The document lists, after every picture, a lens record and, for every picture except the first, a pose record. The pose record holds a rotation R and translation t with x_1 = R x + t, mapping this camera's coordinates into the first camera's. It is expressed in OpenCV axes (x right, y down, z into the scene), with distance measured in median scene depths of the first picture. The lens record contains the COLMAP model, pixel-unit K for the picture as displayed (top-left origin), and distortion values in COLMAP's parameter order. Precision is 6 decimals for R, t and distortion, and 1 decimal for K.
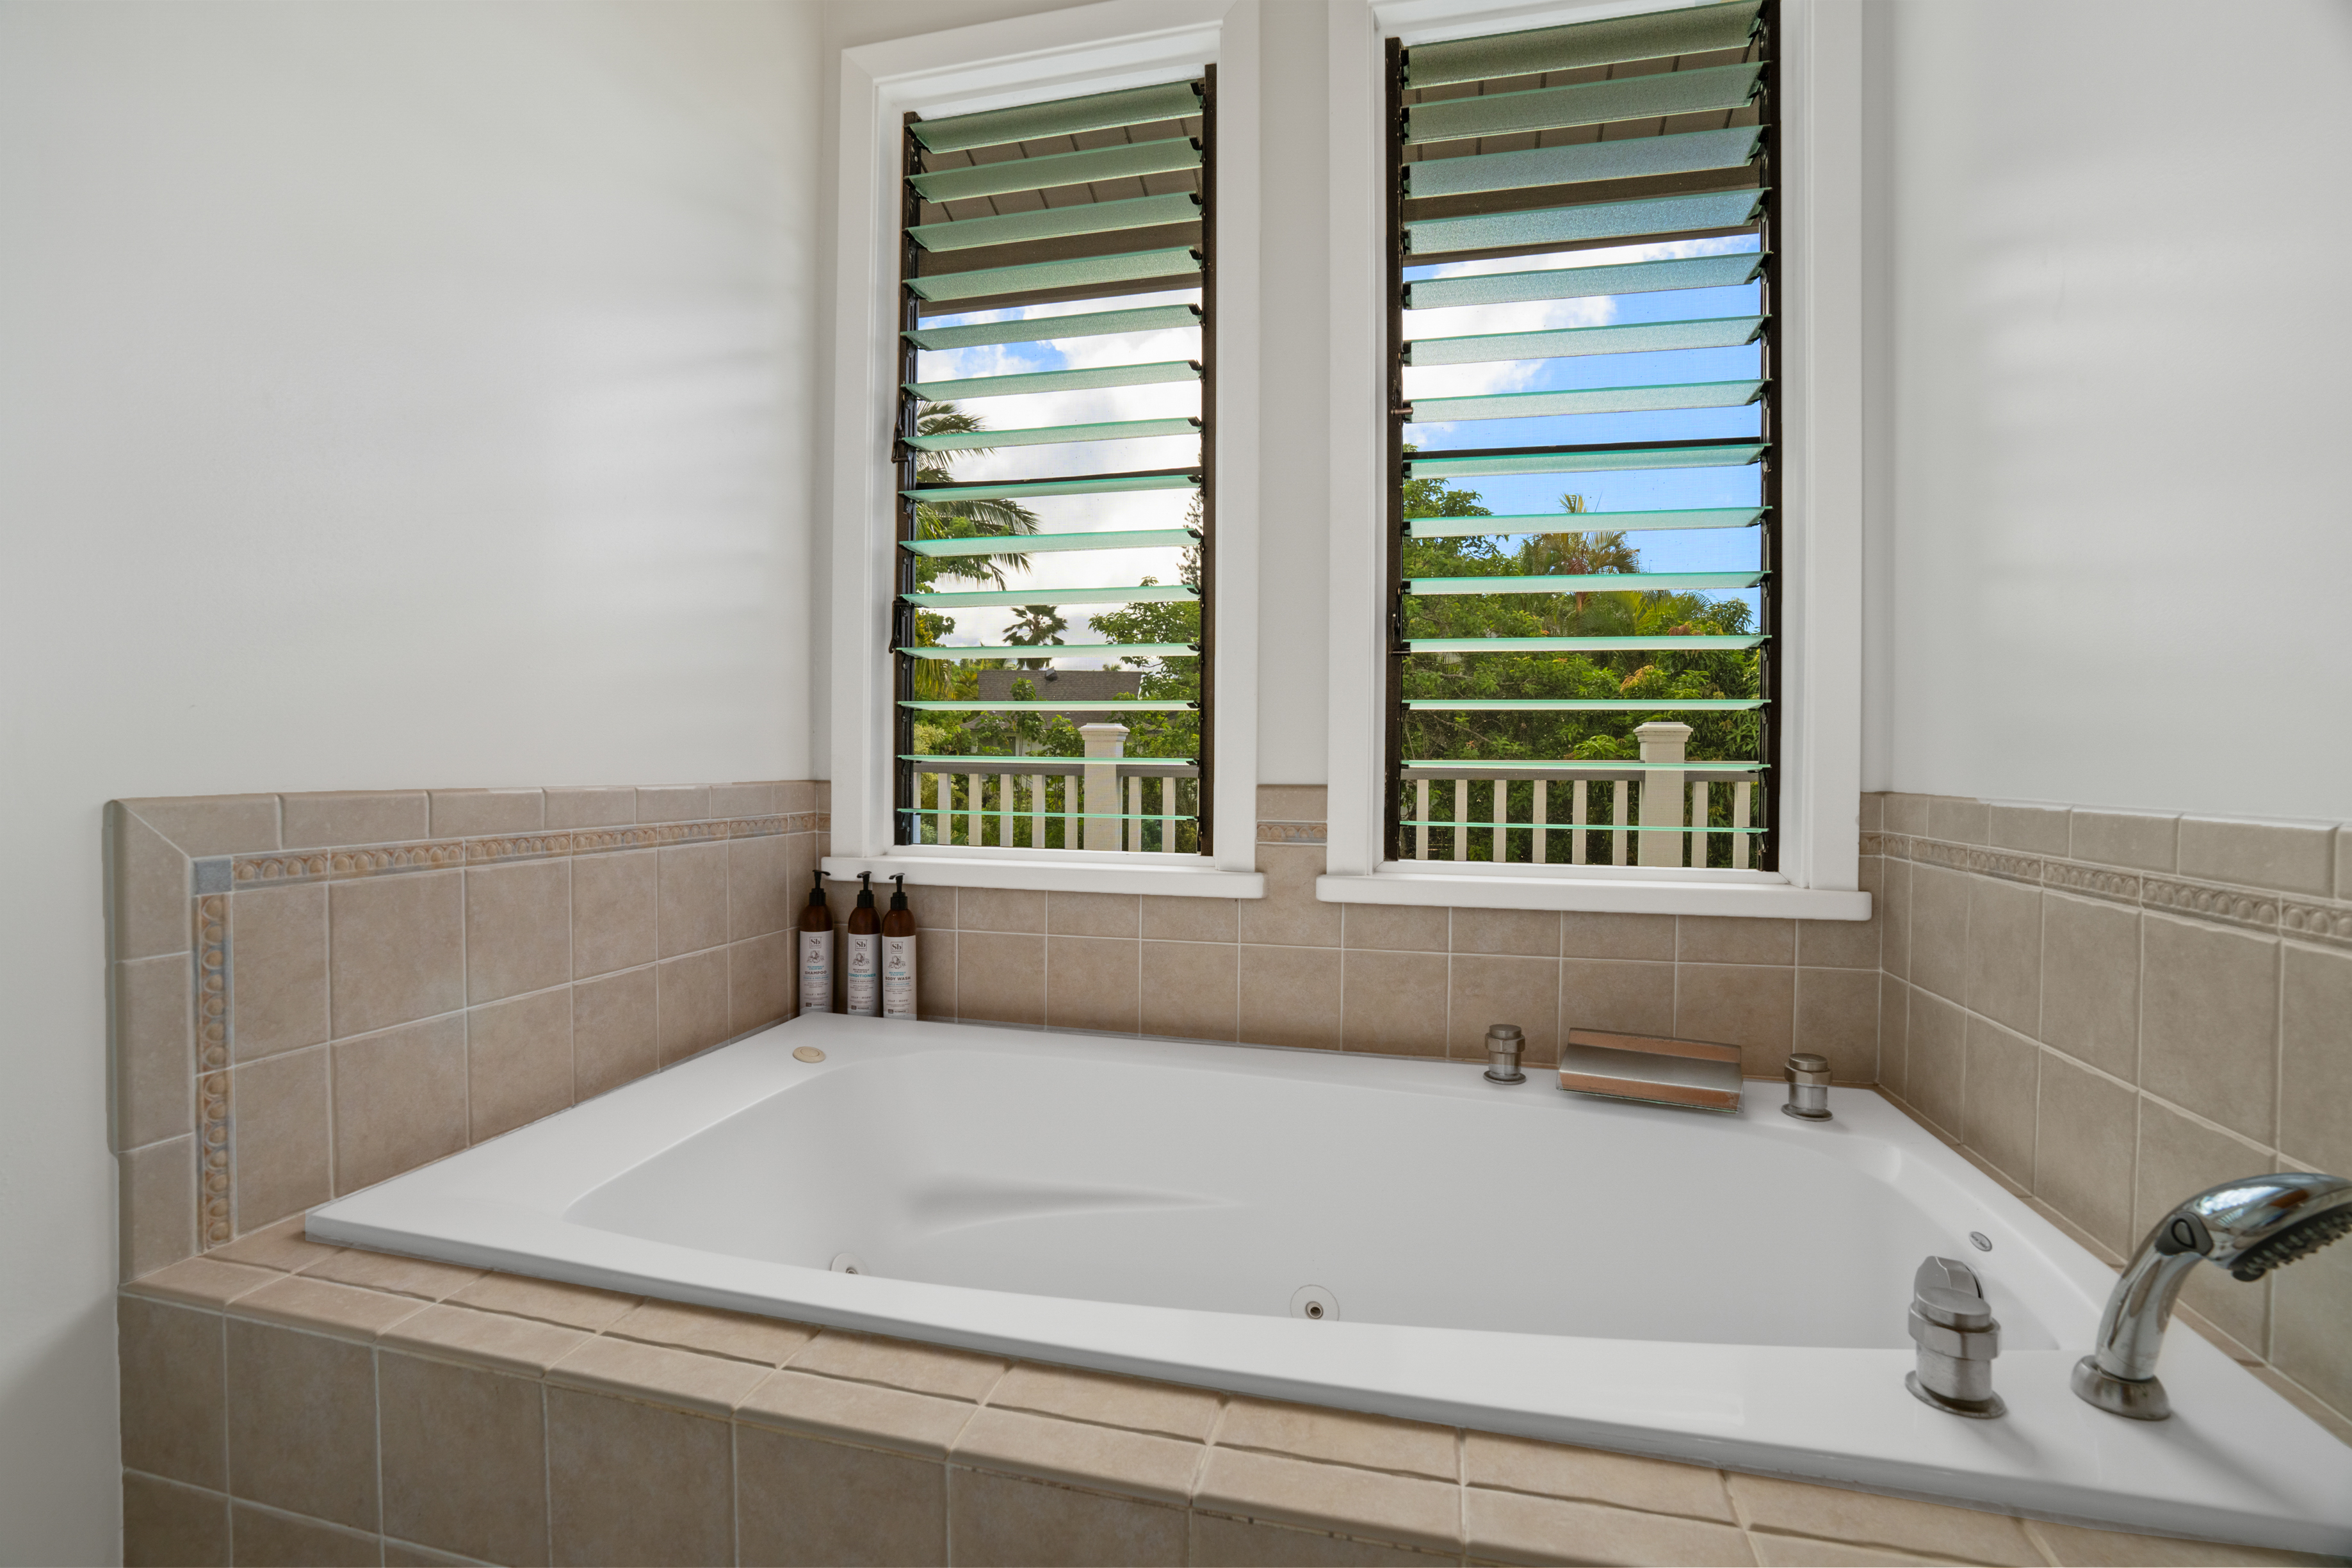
lens RADIAL K [[1098.8, 0, 1163.1], [0, 1098.8, 777.8], [0, 0, 1]] dist [-0.053137, 0.022968]
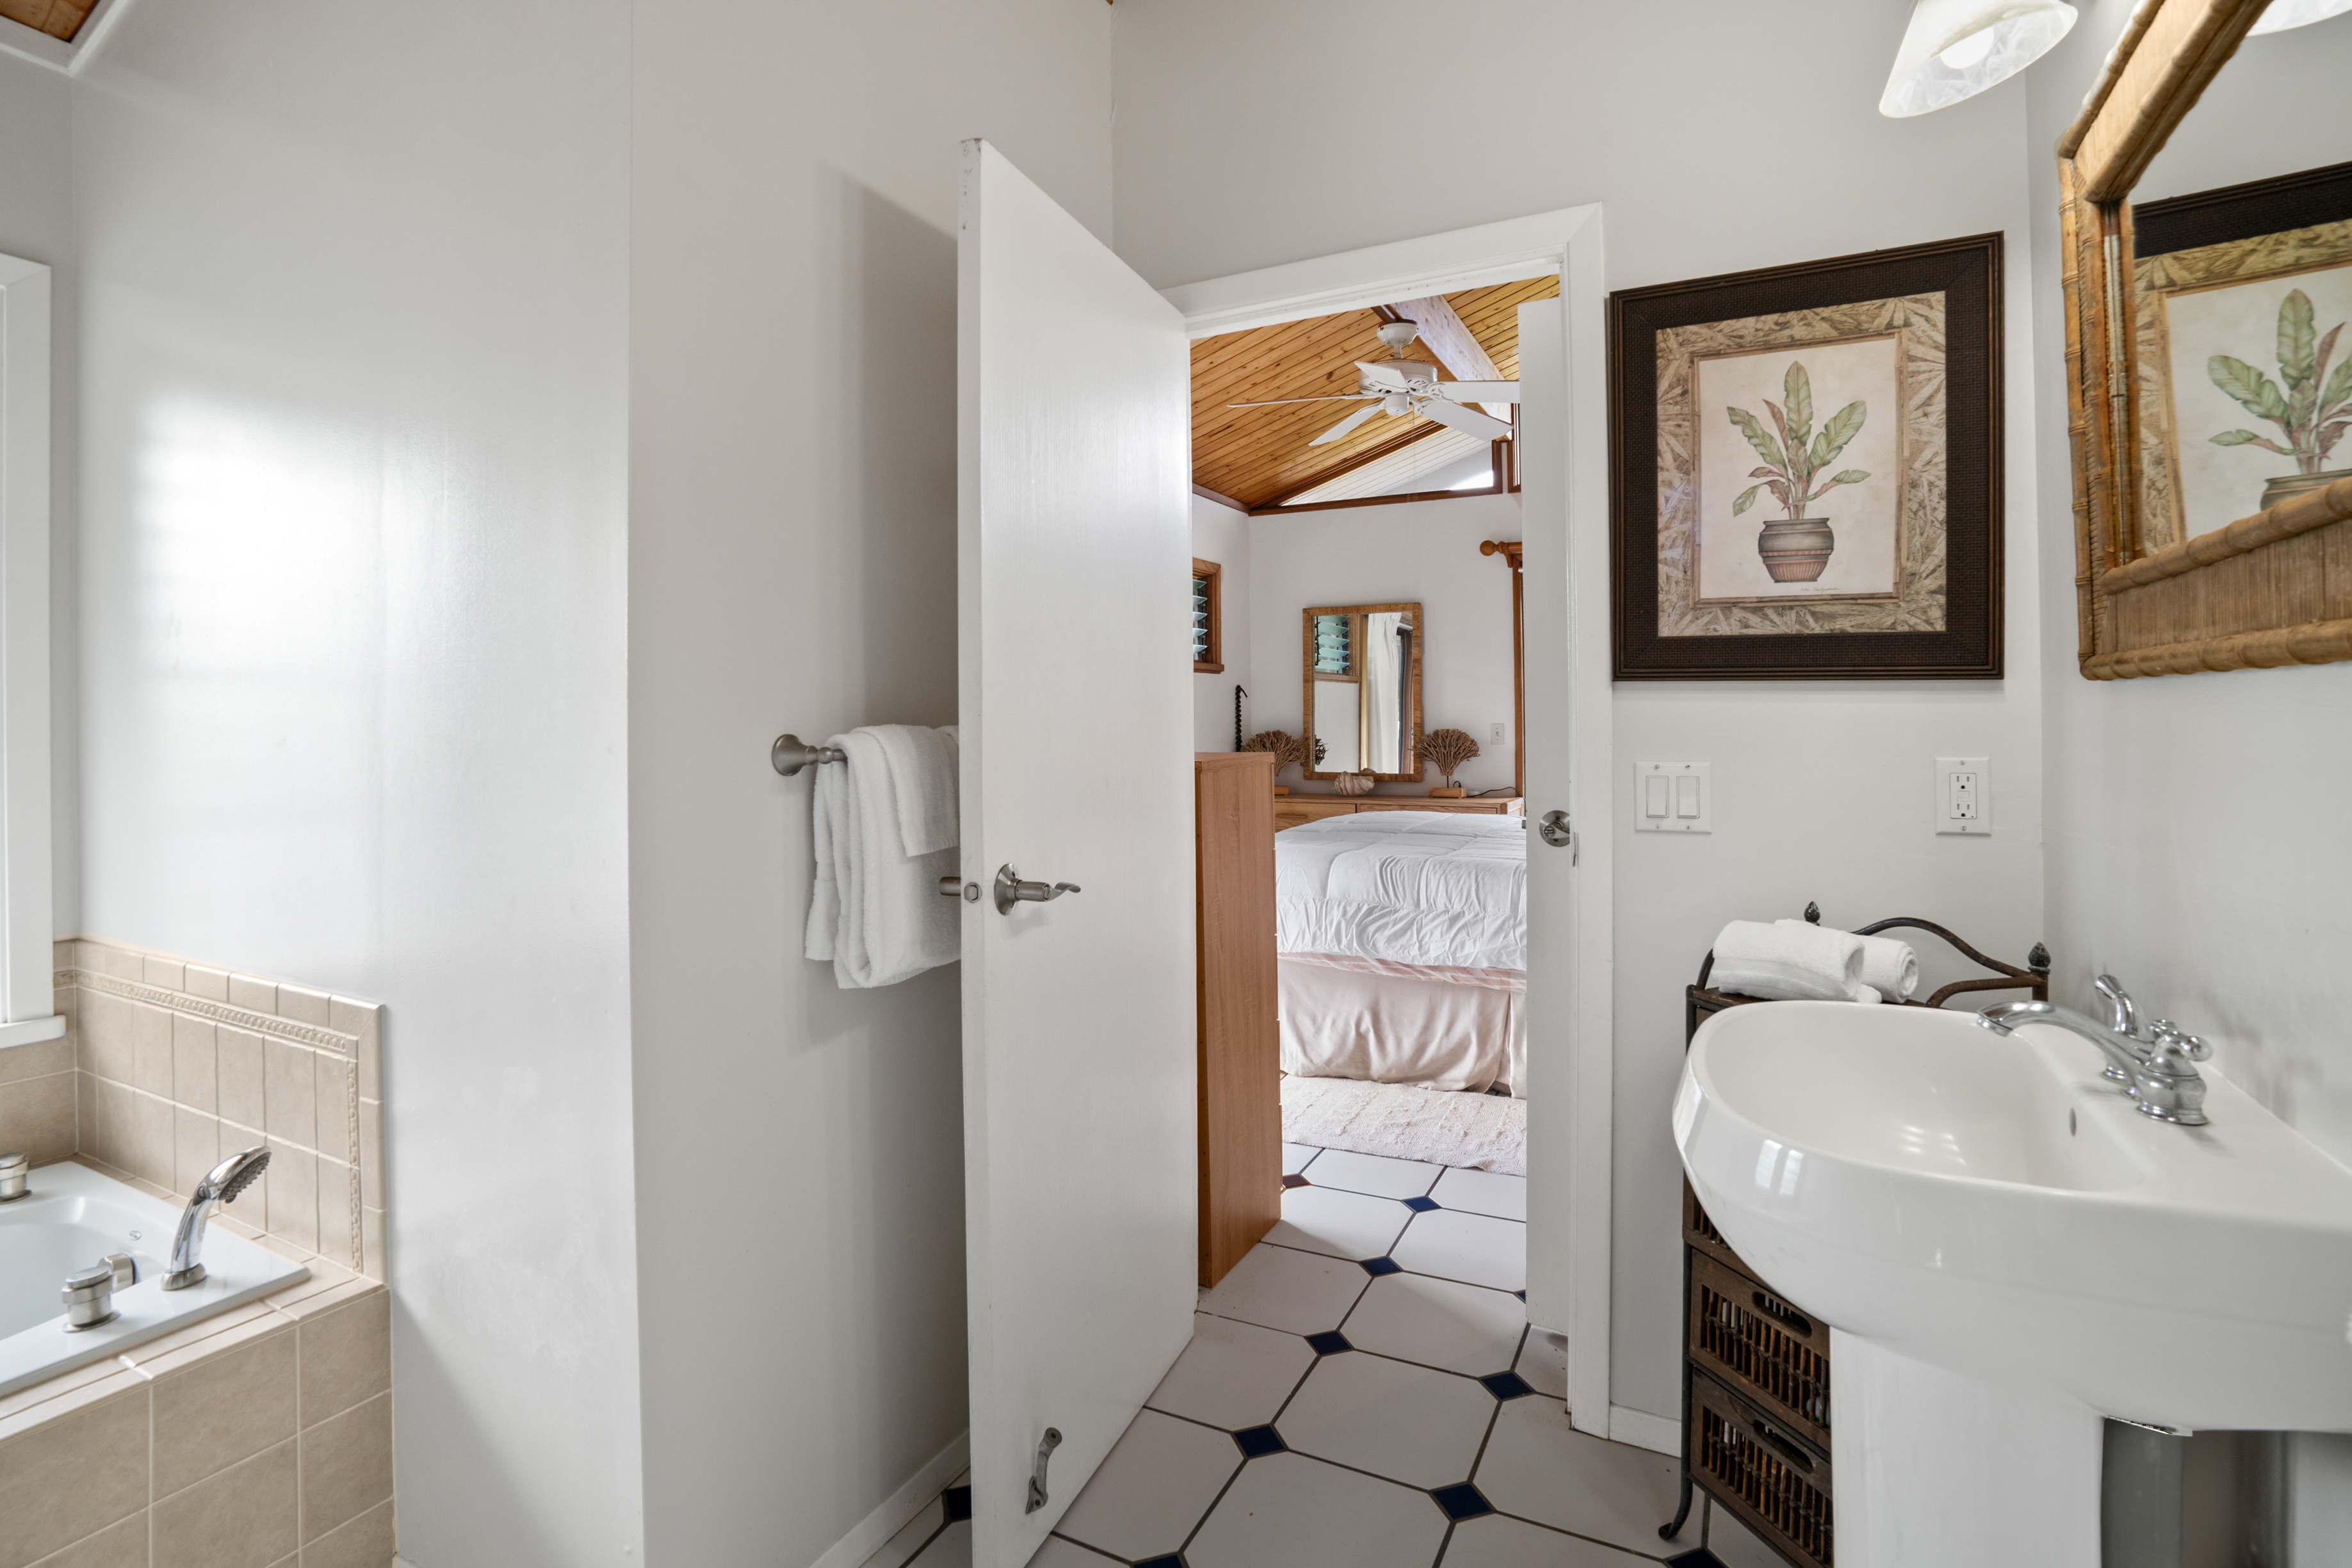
lens RADIAL K [[1109.7, 0, 1175.5], [0, 1109.7, 718.1], [0, 0, 1]] dist [-0.068075, 0.014355]
pose [[0.215901, 0.000922, 0.976415, -0.675266], [0.031257, 0.999481, -0.007855, -0.443166], [-0.975915, 0.032216, 0.215760, -1.376248]]
